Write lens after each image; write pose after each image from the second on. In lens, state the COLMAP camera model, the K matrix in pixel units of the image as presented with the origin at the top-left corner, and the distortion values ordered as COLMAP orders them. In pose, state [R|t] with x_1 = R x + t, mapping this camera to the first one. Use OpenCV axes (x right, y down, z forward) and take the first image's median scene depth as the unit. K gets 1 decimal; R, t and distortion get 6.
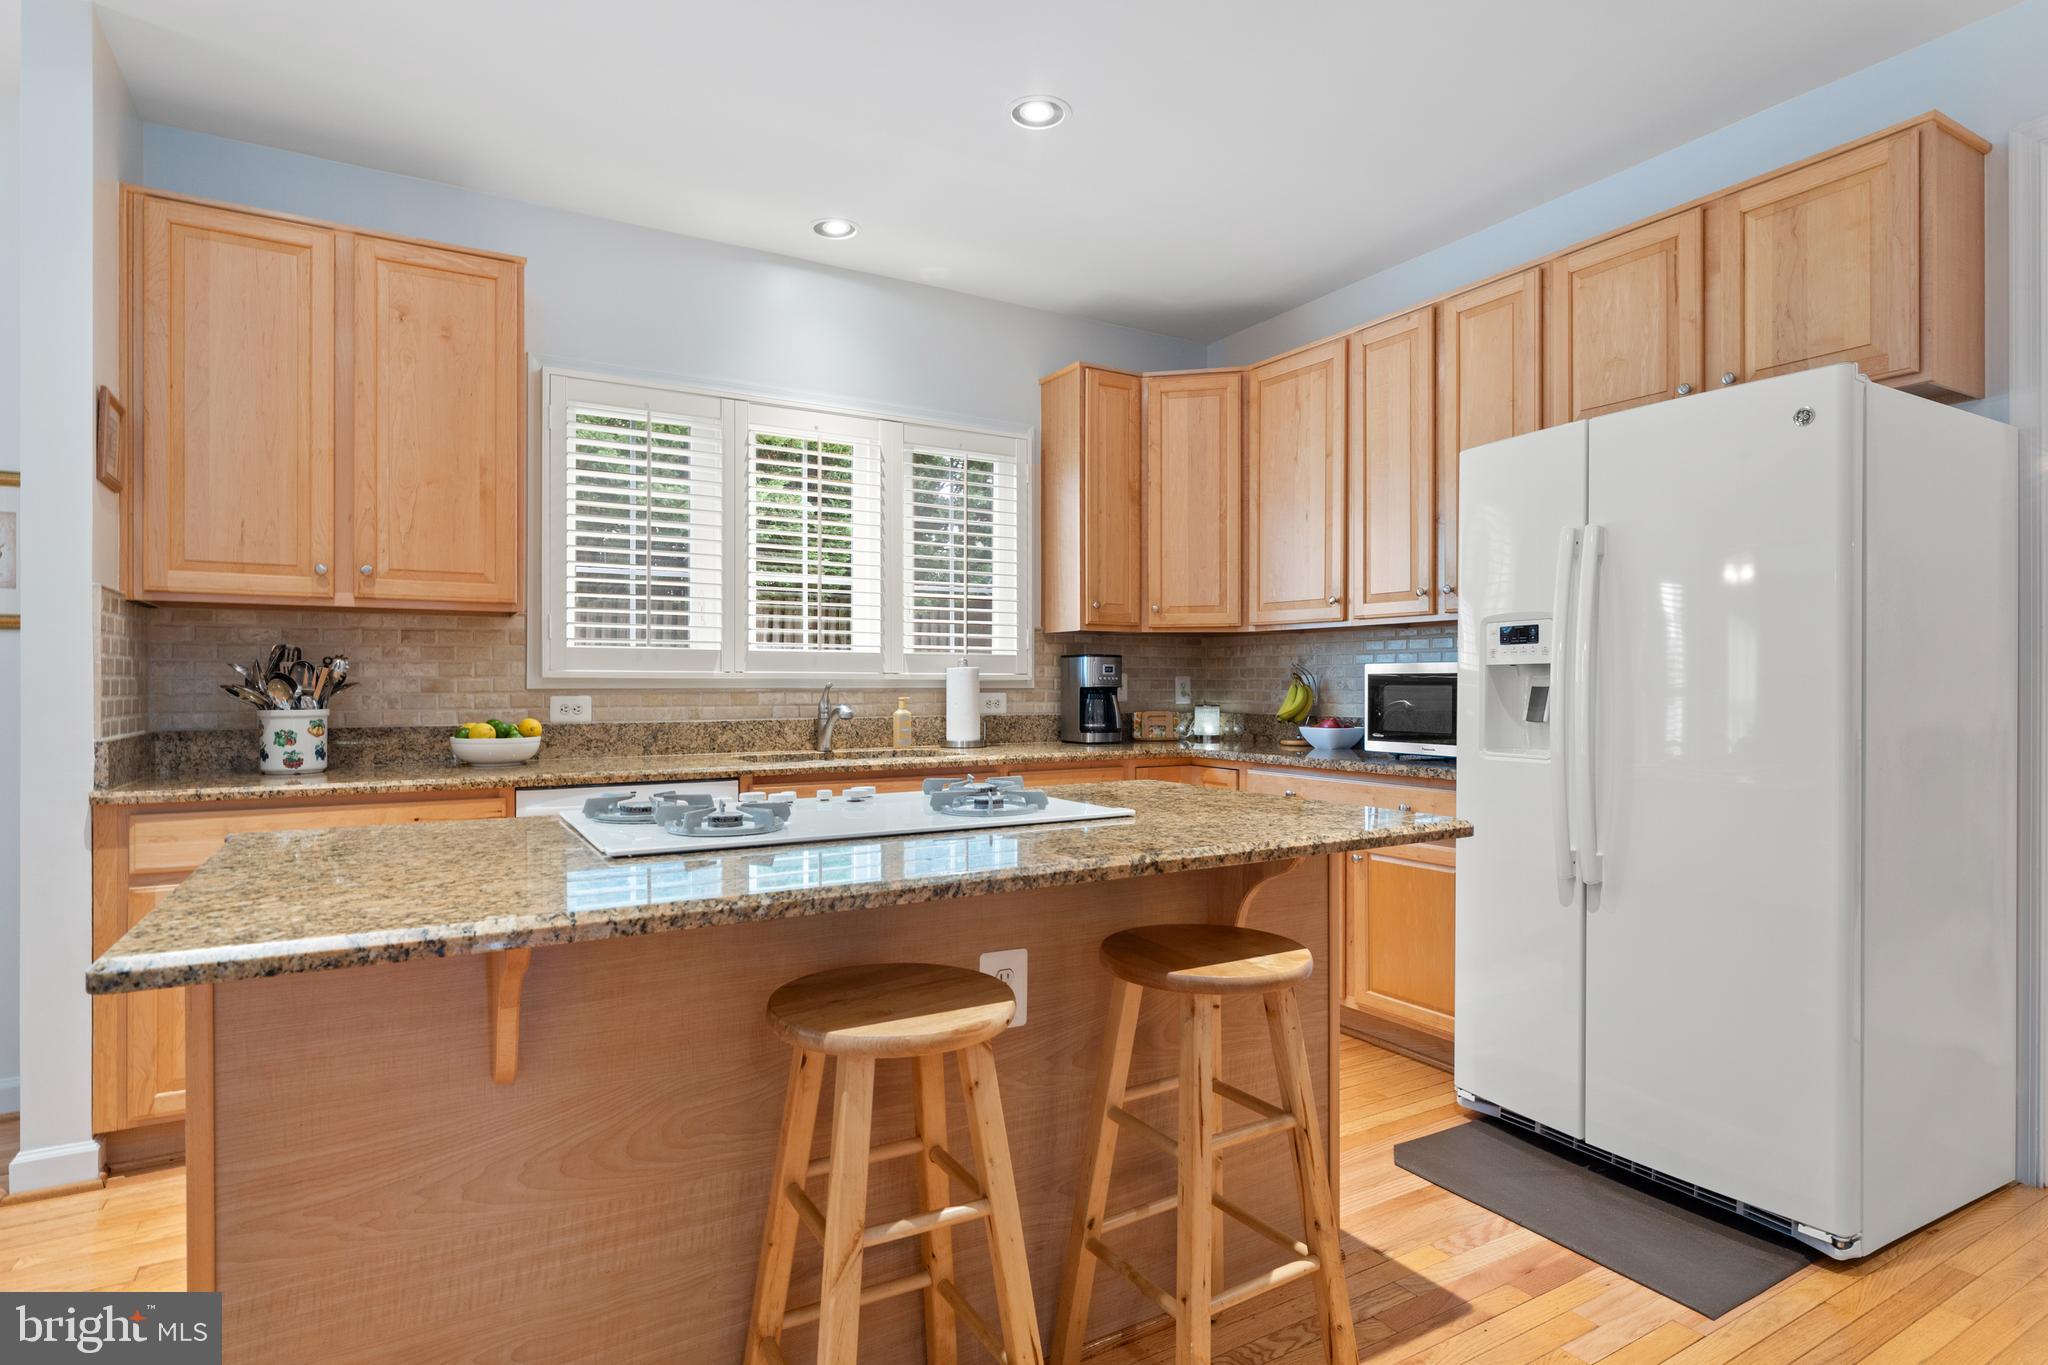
lens RADIAL K [[1064.5, 0, 1023.5], [0, 1064.5, 688.2], [0, 0, 1]] dist [-0.000541, -0.000278]
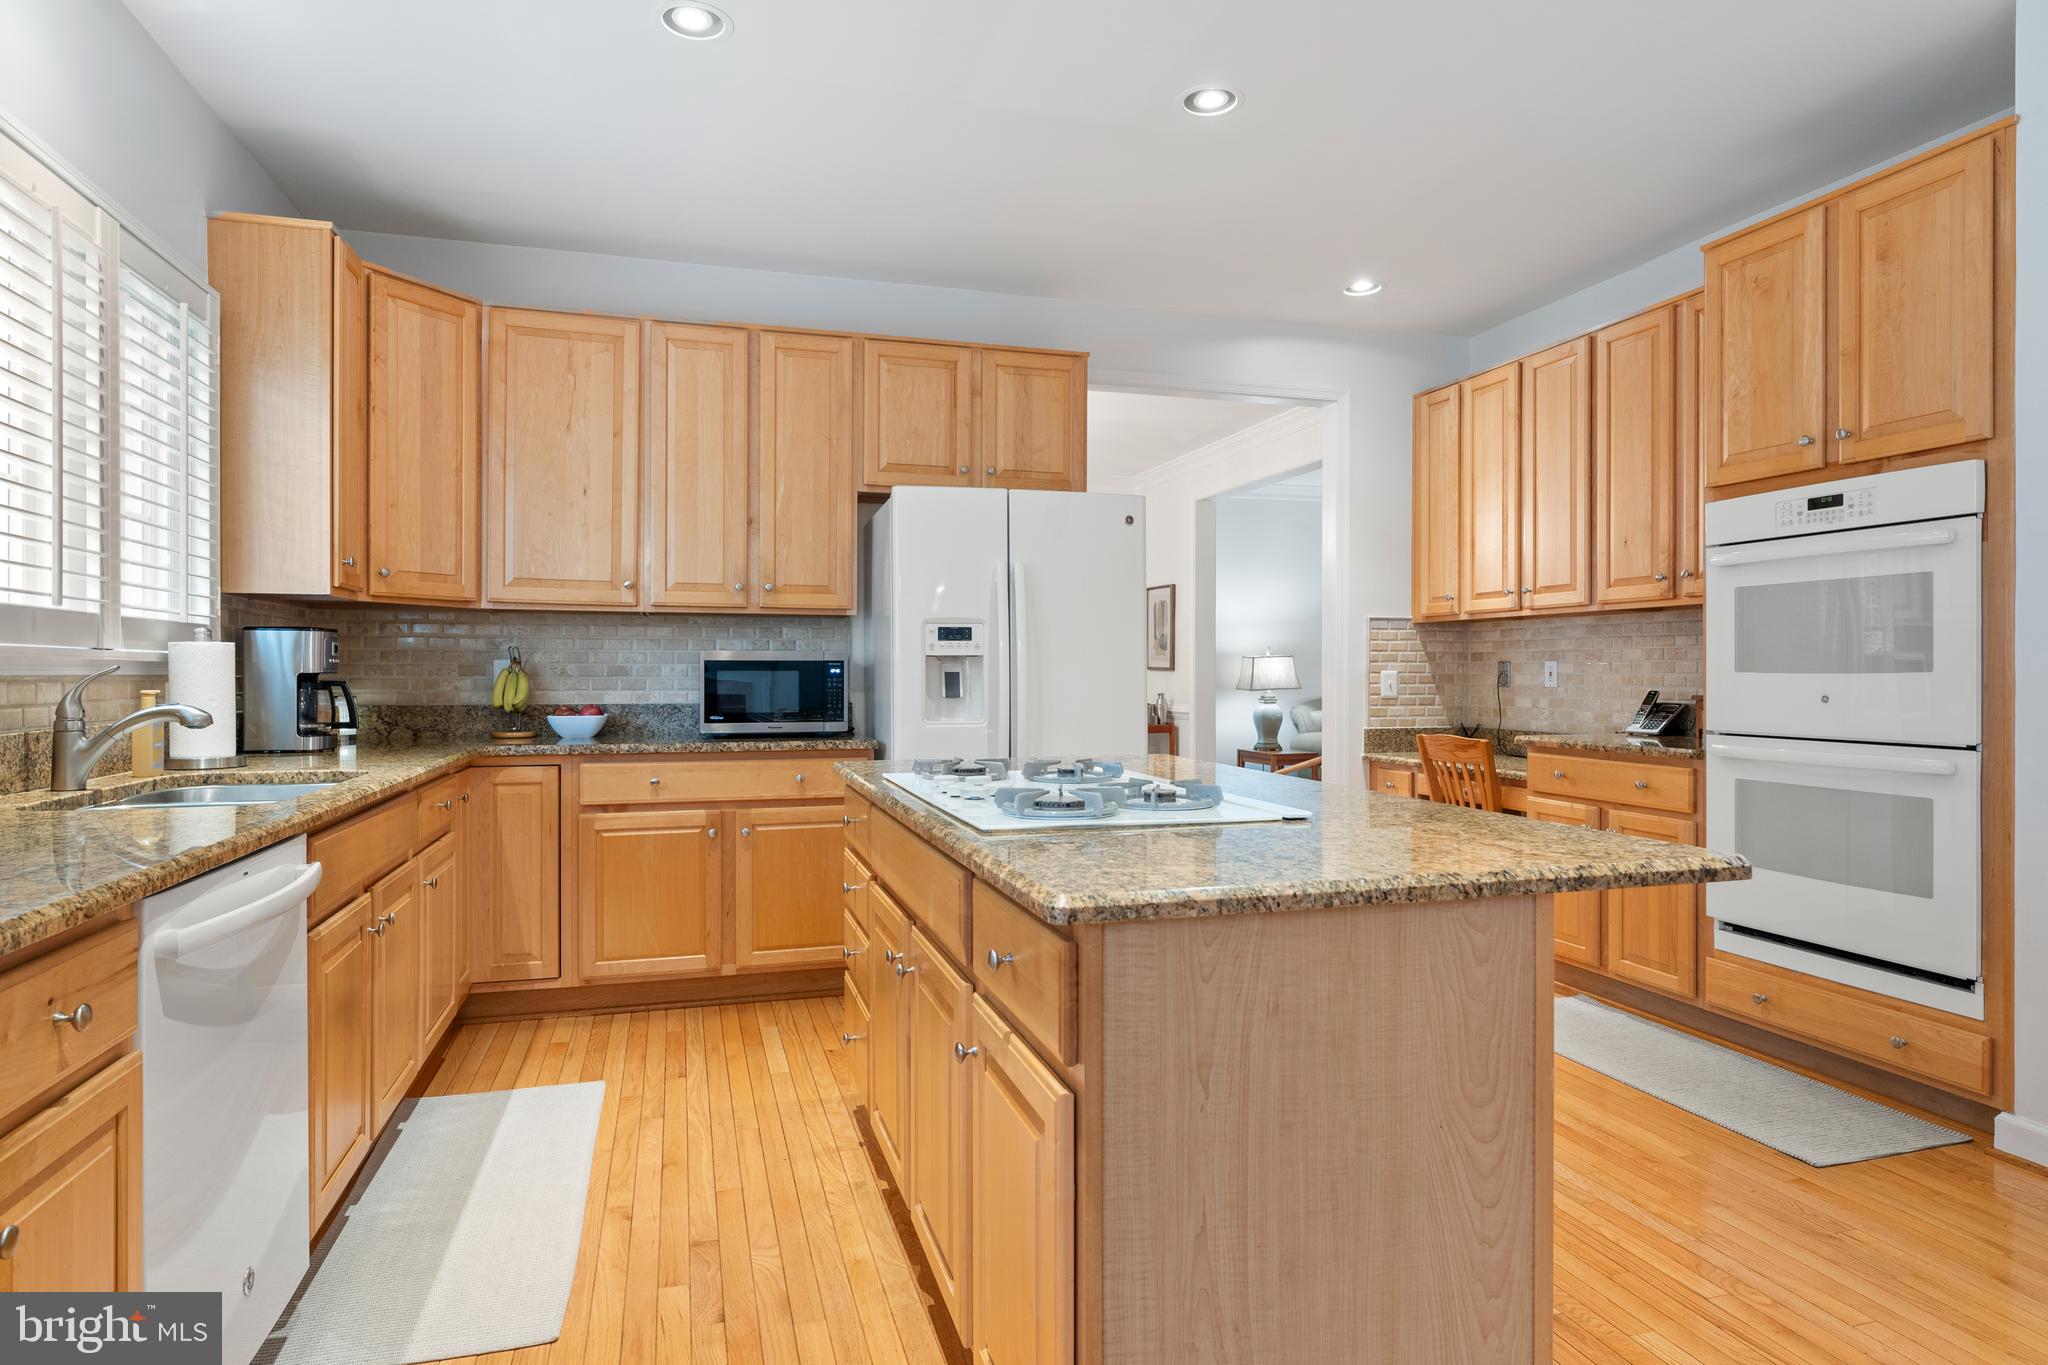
lens RADIAL K [[1140.3, 0, 1040.2], [0, 1140.3, 672.8], [0, 0, 1]] dist [-0.000293, -0.001648]
pose [[0.238950, -0.000252, 0.971032, -0.697347], [0.002162, 0.999998, -0.000272, 0.000210], [-0.971030, 0.002165, 0.238950, 0.415264]]
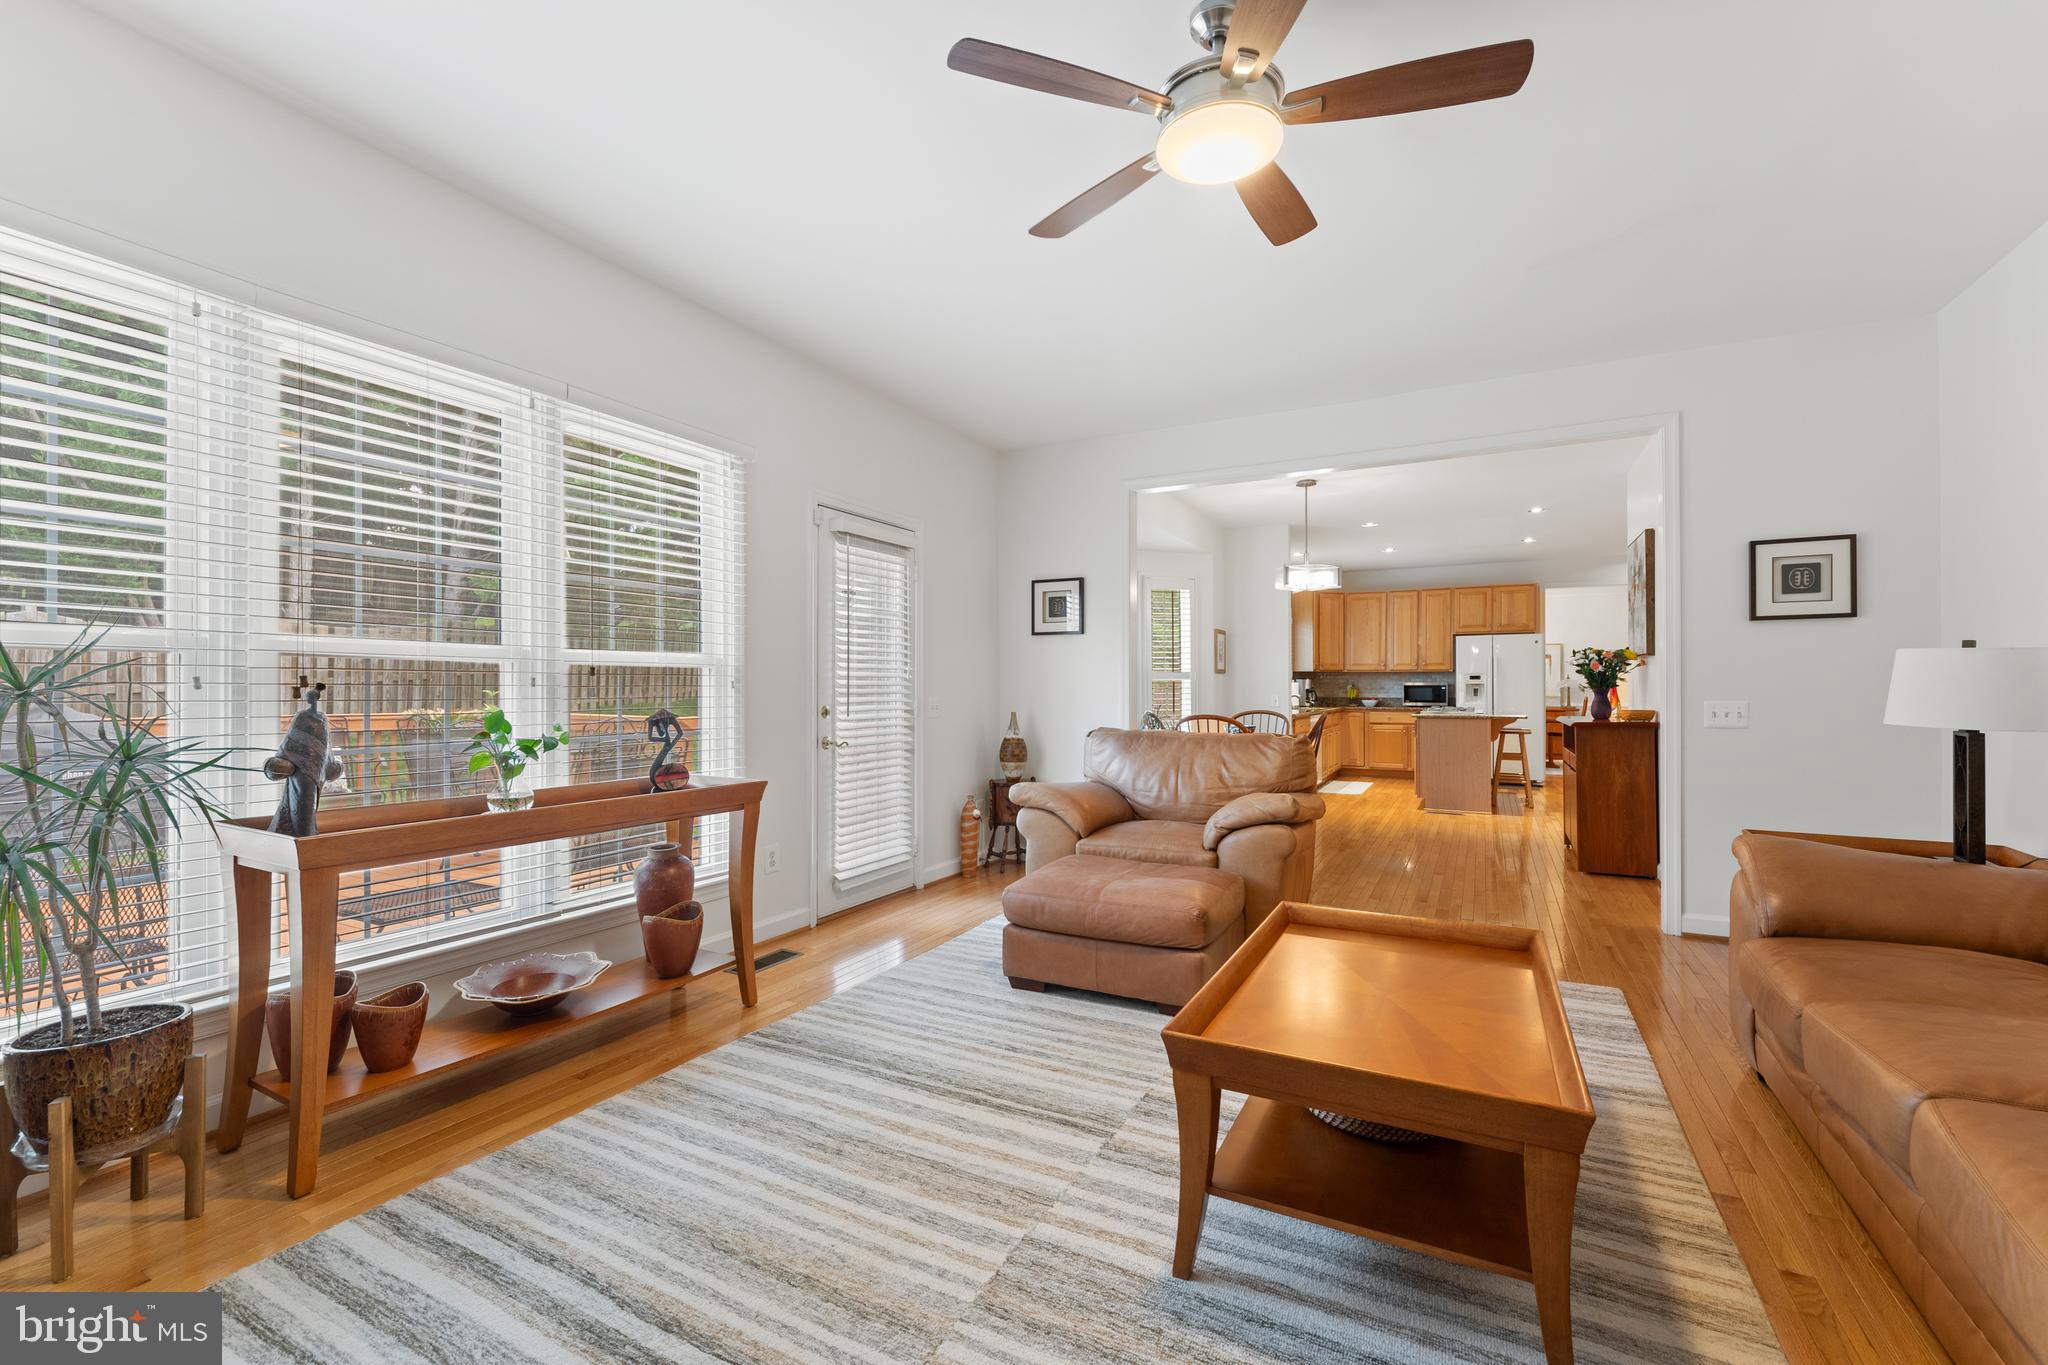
lens RADIAL K [[862.6, 0, 1024.0], [0, 862.6, 682.5], [0, 0, 1]] dist [0.000049, 0.000000]
pose [[0.860129, 0.002872, 0.510068, -2.461360], [0.001418, 0.999967, -0.008022, -0.000286], [-0.510074, 0.007623, 0.860097, -0.981214]]
